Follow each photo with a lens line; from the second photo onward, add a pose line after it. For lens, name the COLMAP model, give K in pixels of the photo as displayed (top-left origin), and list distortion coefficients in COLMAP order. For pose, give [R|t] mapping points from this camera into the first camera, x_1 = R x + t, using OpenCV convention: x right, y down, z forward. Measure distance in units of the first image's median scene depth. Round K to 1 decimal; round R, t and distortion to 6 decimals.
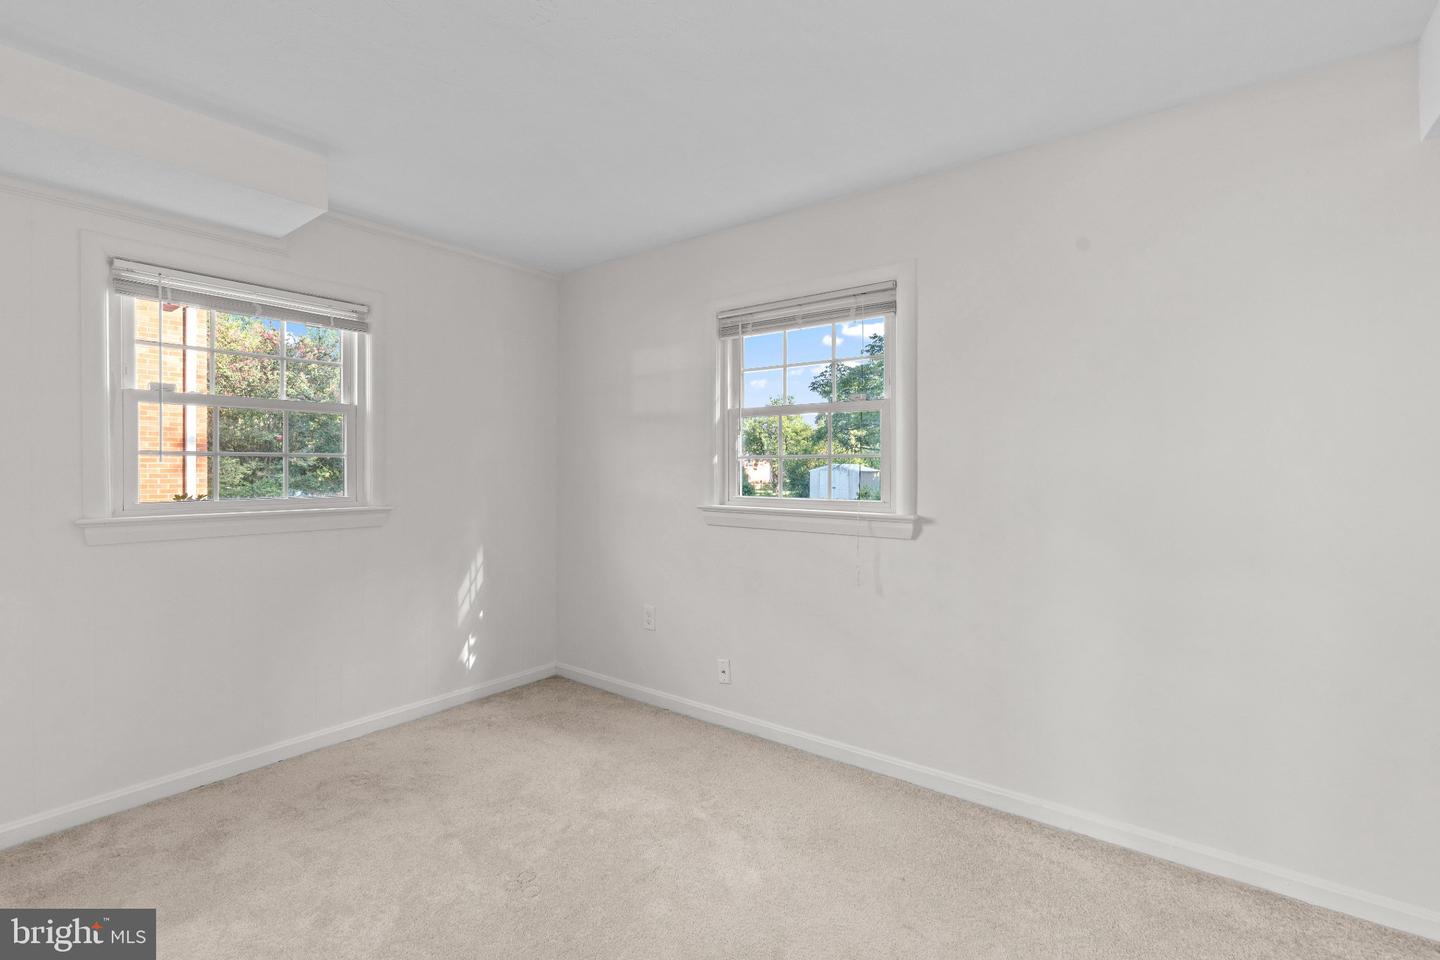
lens RADIAL K [[678.0, 0, 716.2], [0, 678.0, 464.4], [0, 0, 1]] dist [-0.001496, 0.000010]
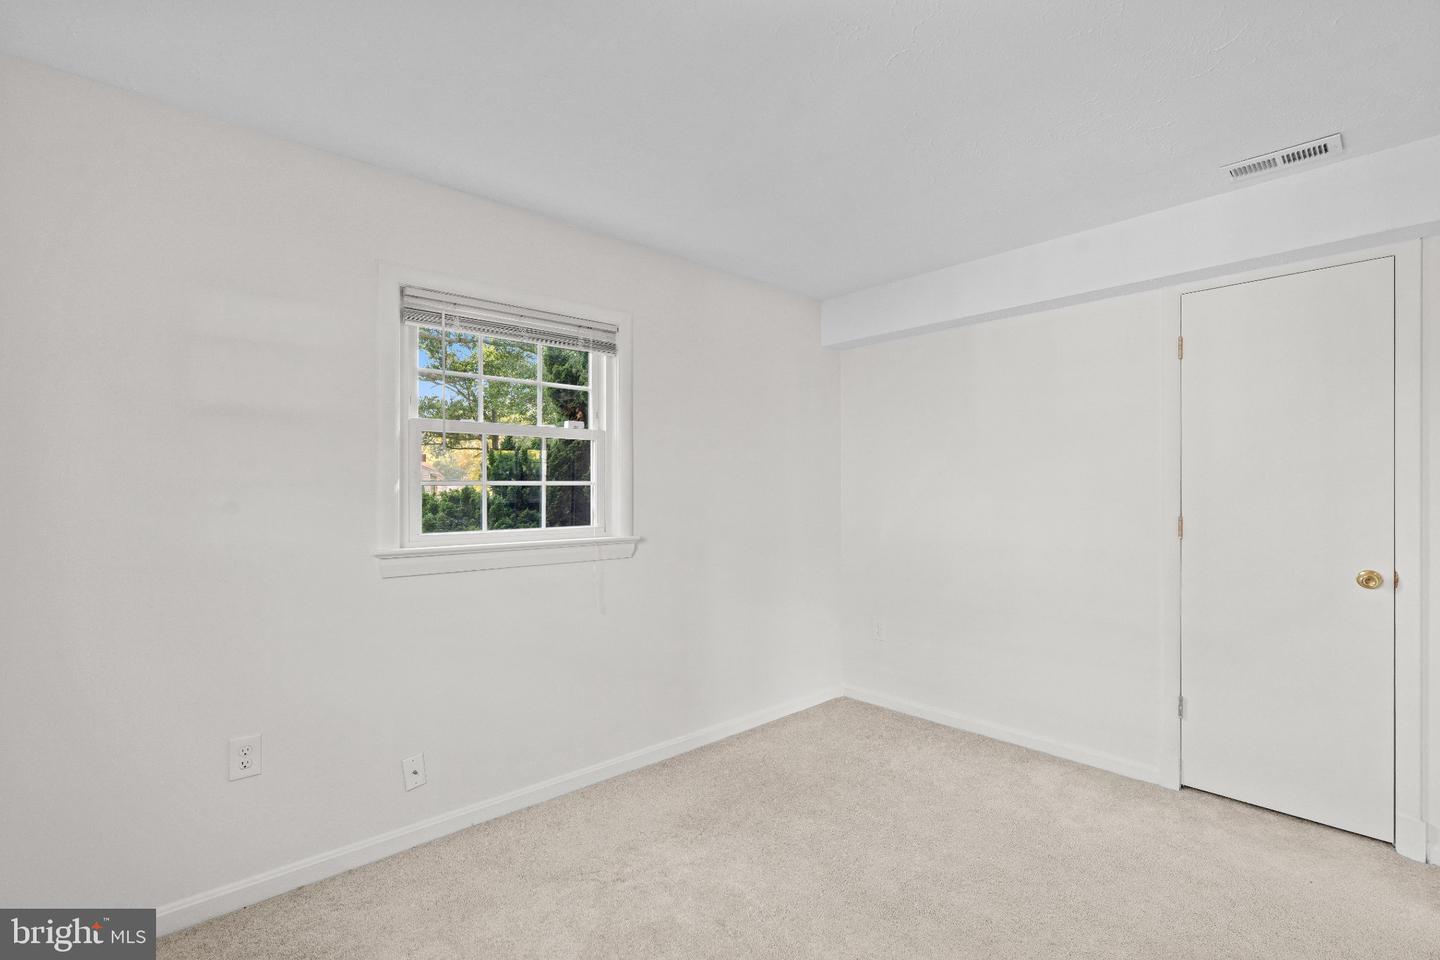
lens RADIAL K [[656.7, 0, 724.4], [0, 656.7, 484.0], [0, 0, 1]] dist [-0.005094, 0.000213]
pose [[0.155692, 0.007851, 0.987775, -0.686596], [0.000999, 0.999967, -0.008105, -0.003943], [-0.987805, 0.002249, 0.155679, 0.587824]]
